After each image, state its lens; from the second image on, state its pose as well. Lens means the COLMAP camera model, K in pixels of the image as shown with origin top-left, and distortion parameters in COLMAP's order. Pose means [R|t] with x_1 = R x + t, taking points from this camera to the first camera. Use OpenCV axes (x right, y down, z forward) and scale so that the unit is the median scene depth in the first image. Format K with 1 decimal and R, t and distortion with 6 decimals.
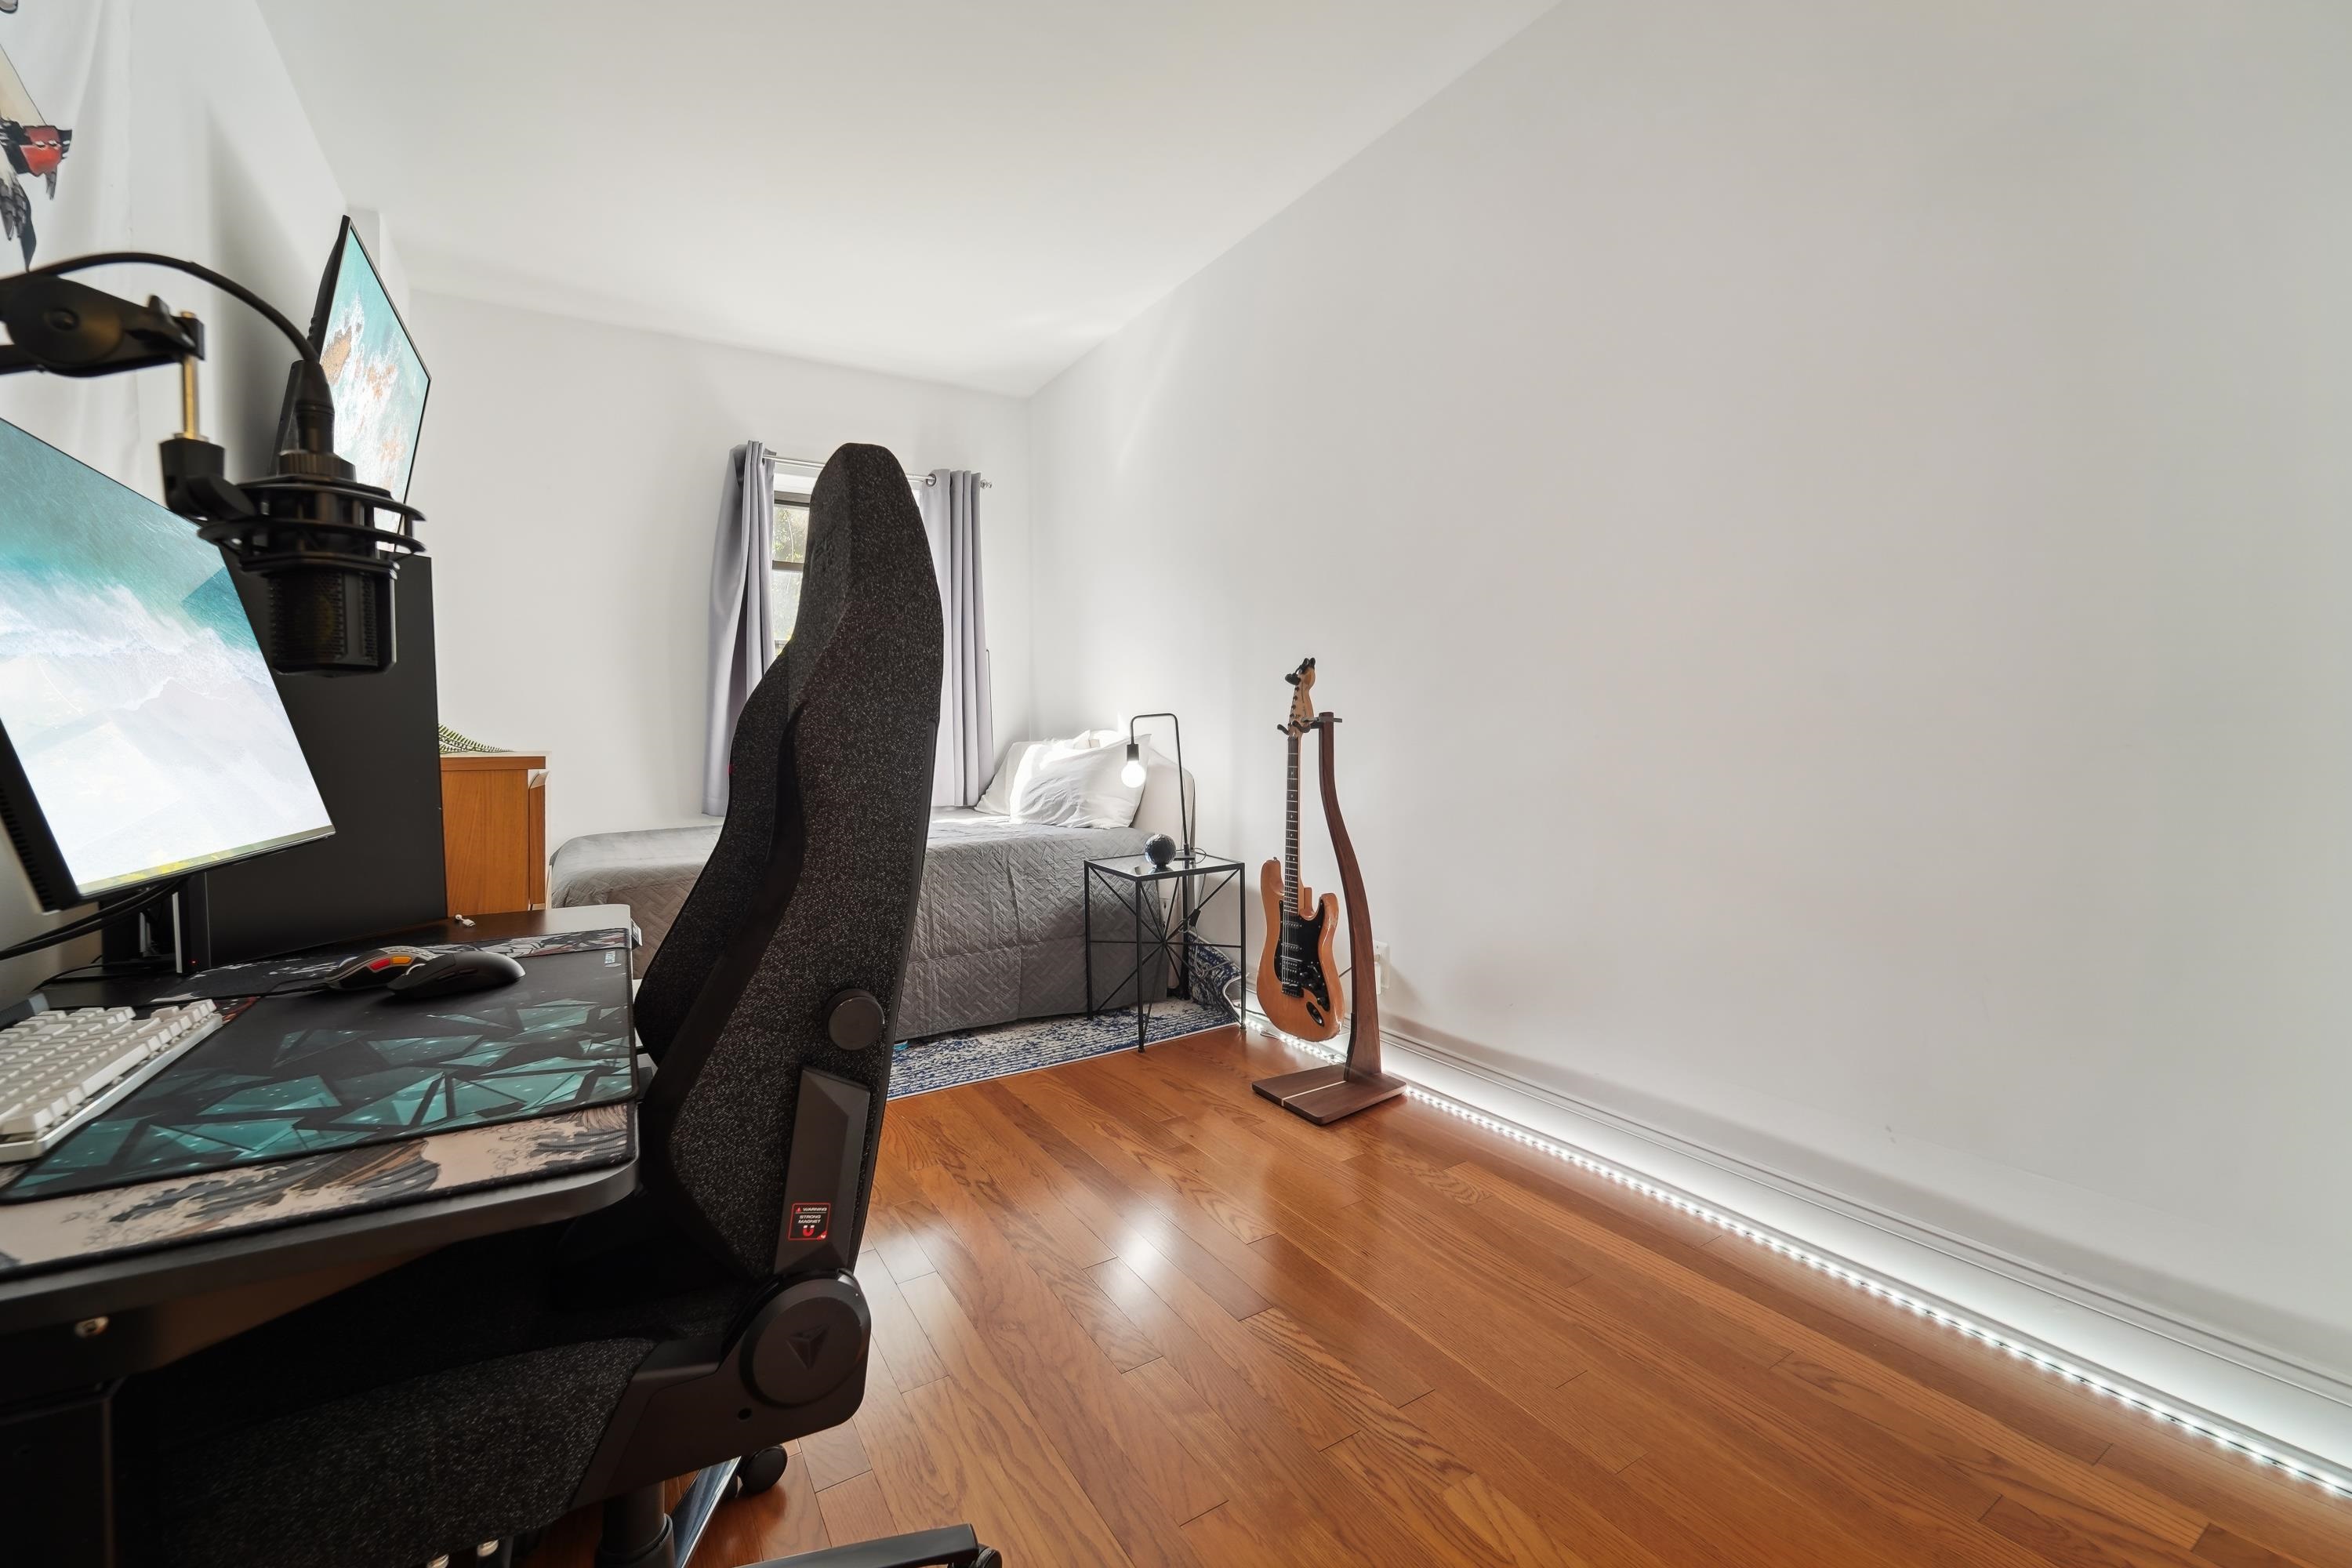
lens RADIAL K [[982.4, 0, 1174.1], [0, 982.4, 736.8], [0, 0, 1]] dist [0.001166, -0.000416]
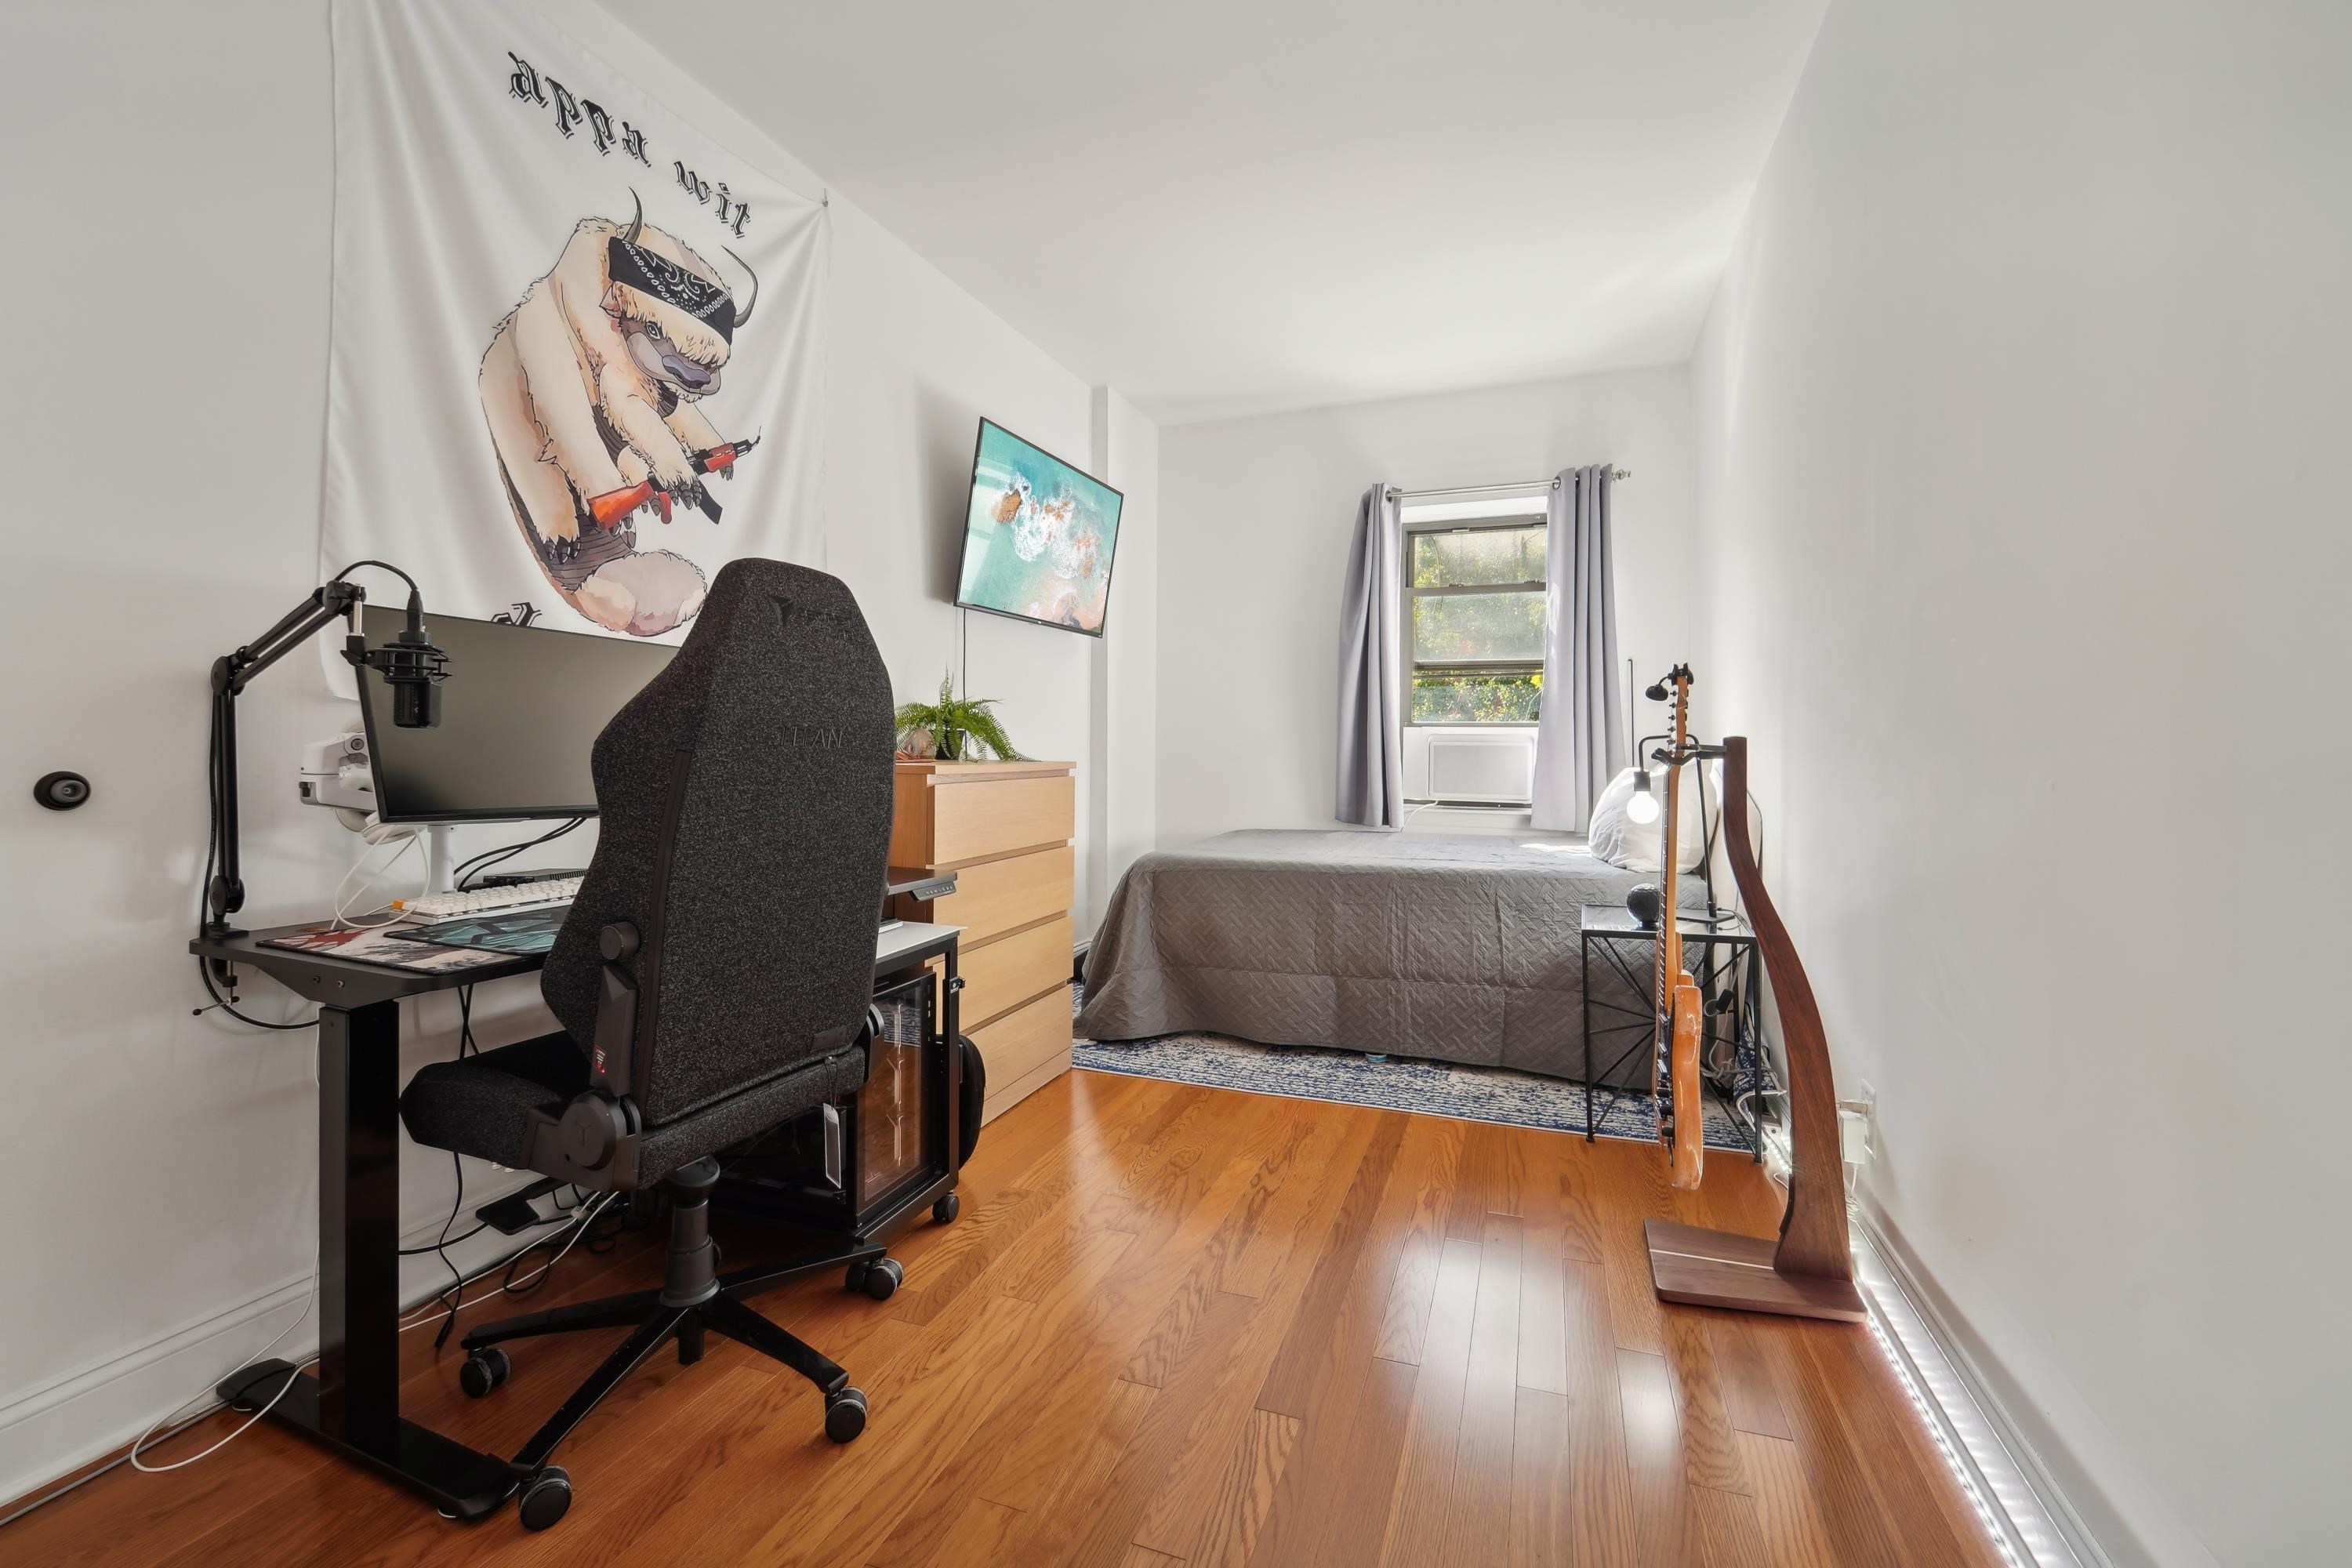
lens RADIAL K [[979.1, 0, 1171.0], [0, 979.1, 736.3], [0, 0, 1]] dist [0.001166, -0.000186]
pose [[0.611356, 0.008388, -0.791311, 0.412617], [-0.017978, 0.999833, -0.003291, -0.014398], [0.791152, 0.016238, 0.611404, 0.208480]]
